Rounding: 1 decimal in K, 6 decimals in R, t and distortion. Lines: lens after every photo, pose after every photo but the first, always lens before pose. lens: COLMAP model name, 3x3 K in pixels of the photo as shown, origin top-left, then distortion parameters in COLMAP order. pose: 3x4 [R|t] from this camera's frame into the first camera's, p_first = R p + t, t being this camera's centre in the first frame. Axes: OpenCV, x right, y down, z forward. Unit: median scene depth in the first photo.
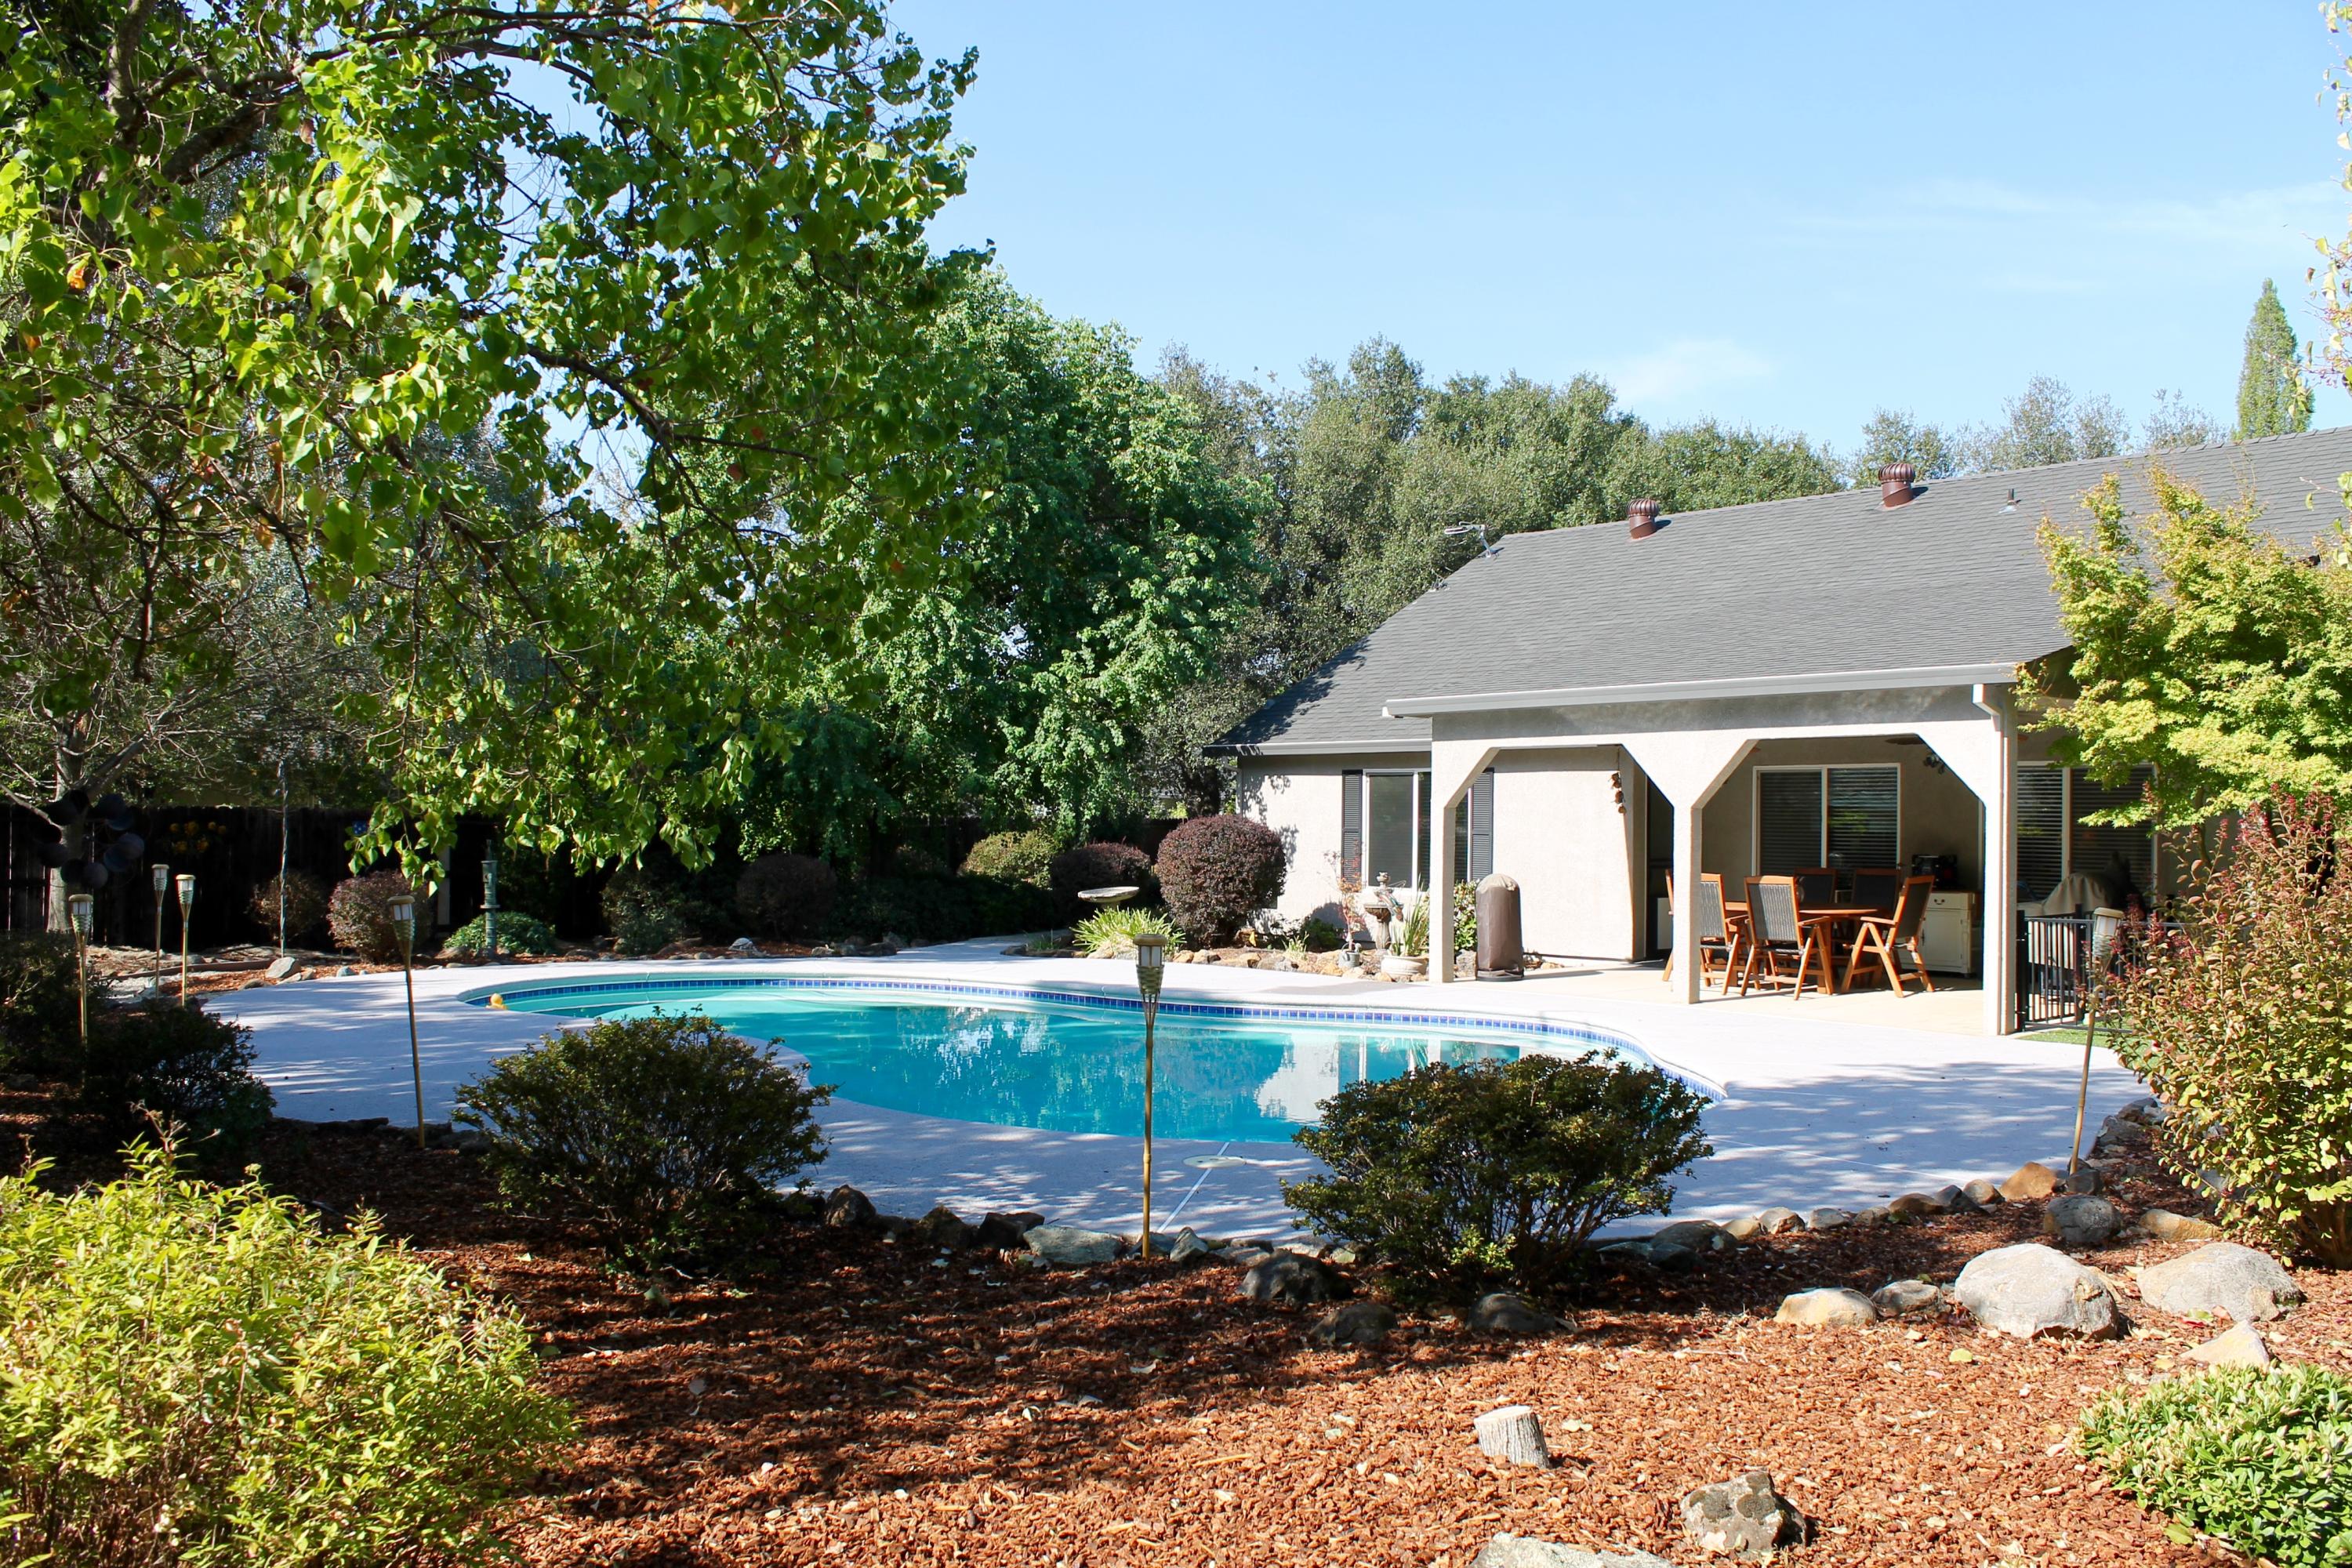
lens RADIAL K [[1958.6, 0, 1176.0], [0, 1958.6, 784.0], [0, 0, 1]] dist [-0.173963, 0.164272]
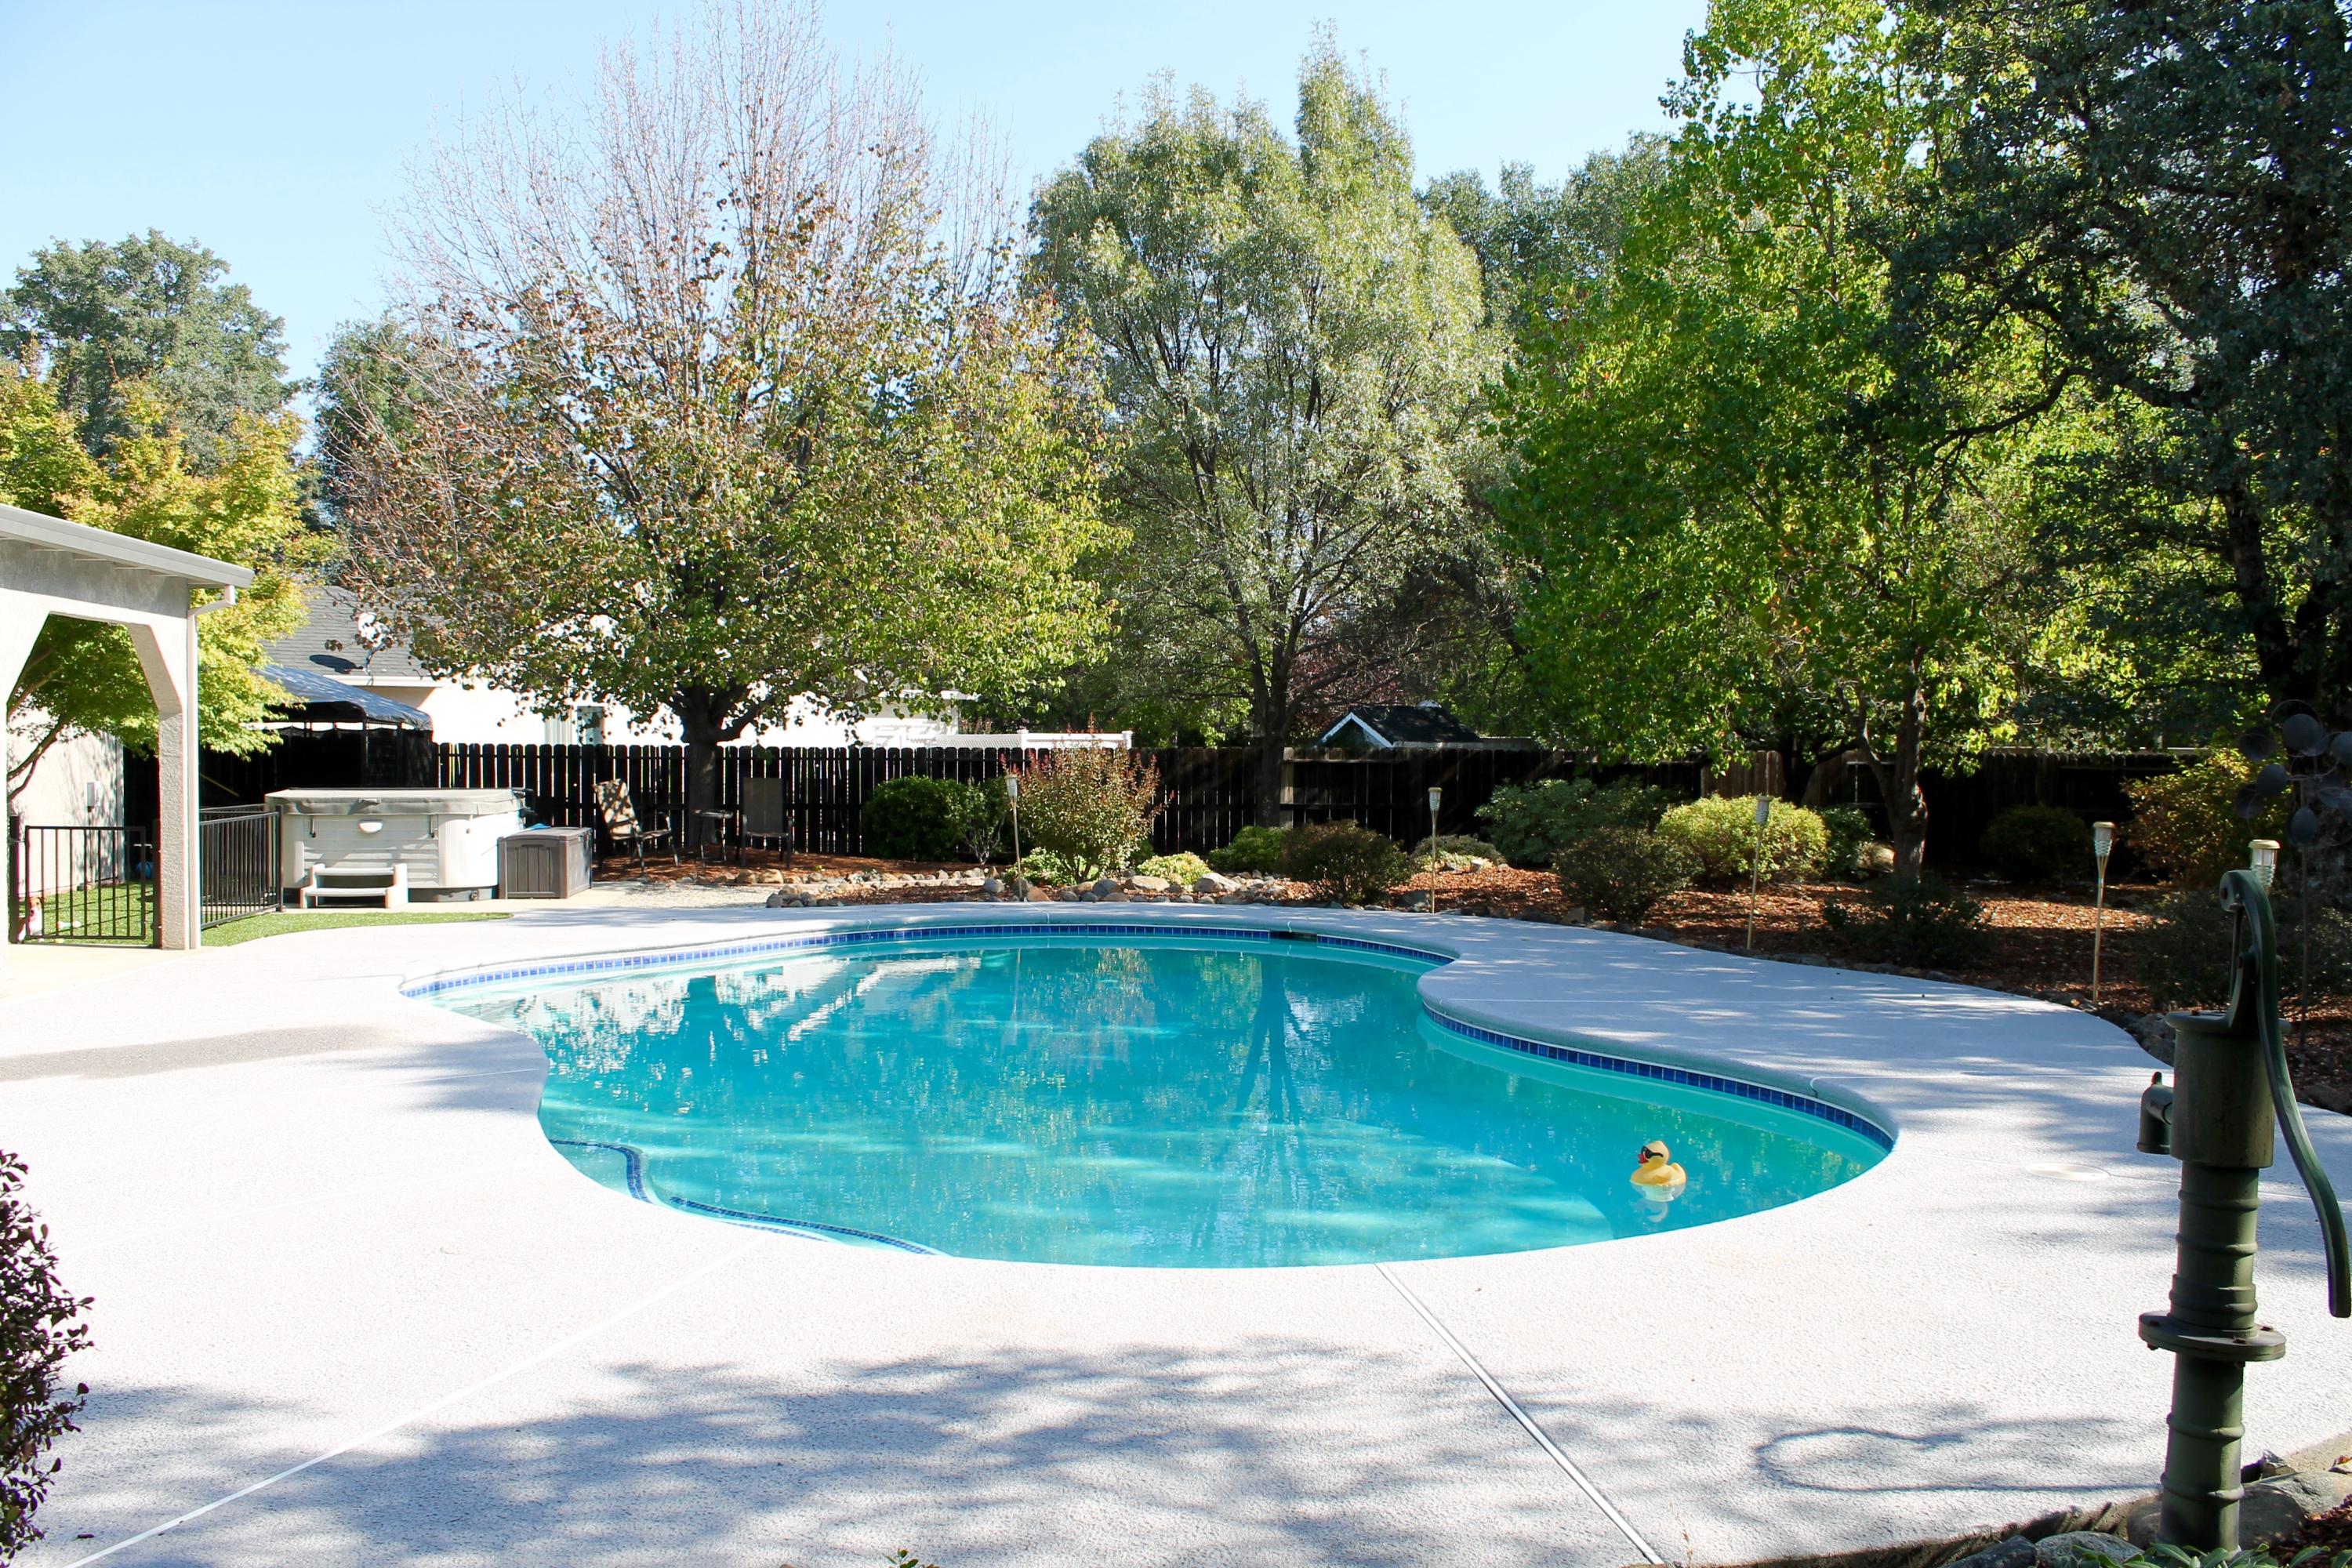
lens RADIAL K [[1979.1, 0, 1169.1], [0, 1979.1, 788.1], [0, 0, 1]] dist [-0.171264, 0.157034]
pose [[-0.852203, -0.025837, 0.522573, -0.408730], [-0.024130, 0.999658, 0.010075, 0.024461], [-0.522654, -0.004024, -0.852535, 1.298022]]
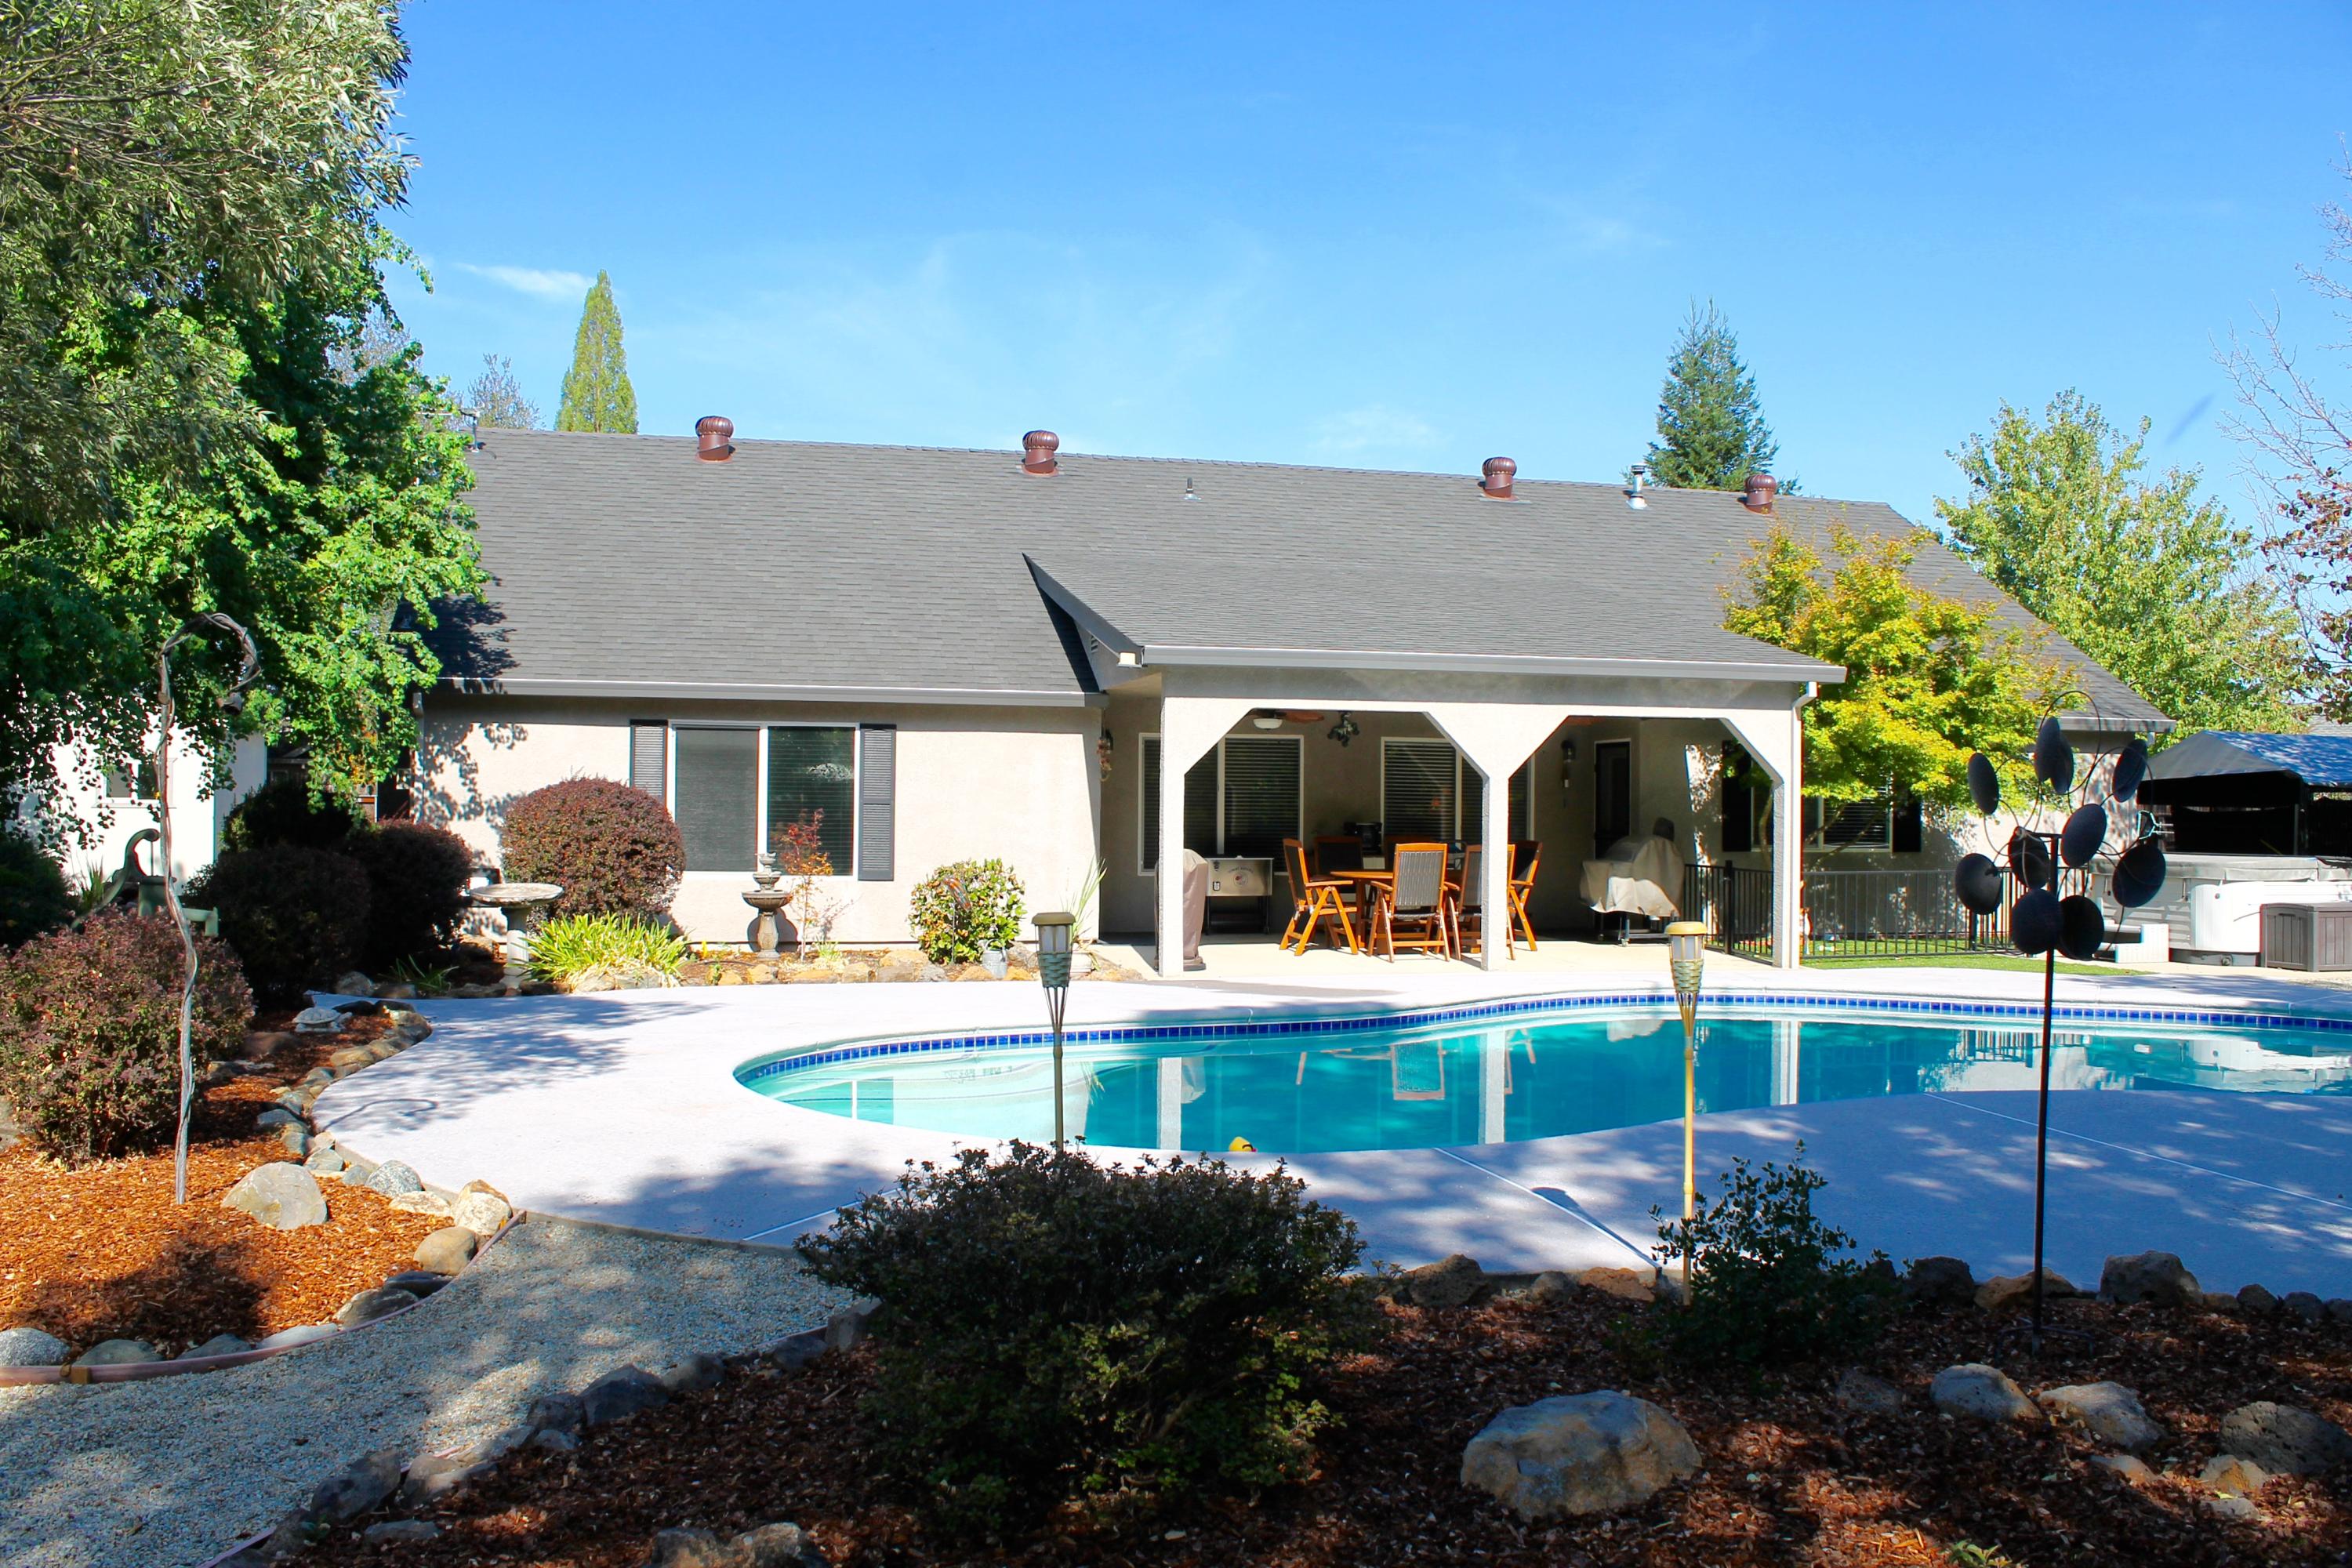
lens RADIAL K [[1958.6, 0, 1176.0], [0, 1958.6, 784.0], [0, 0, 1]] dist [-0.173963, 0.164272]
pose [[0.425008, 0.002105, 0.905187, -0.715872], [-0.022307, 0.999718, 0.008149, 0.010298], [-0.904914, -0.023656, 0.424936, 0.690561]]
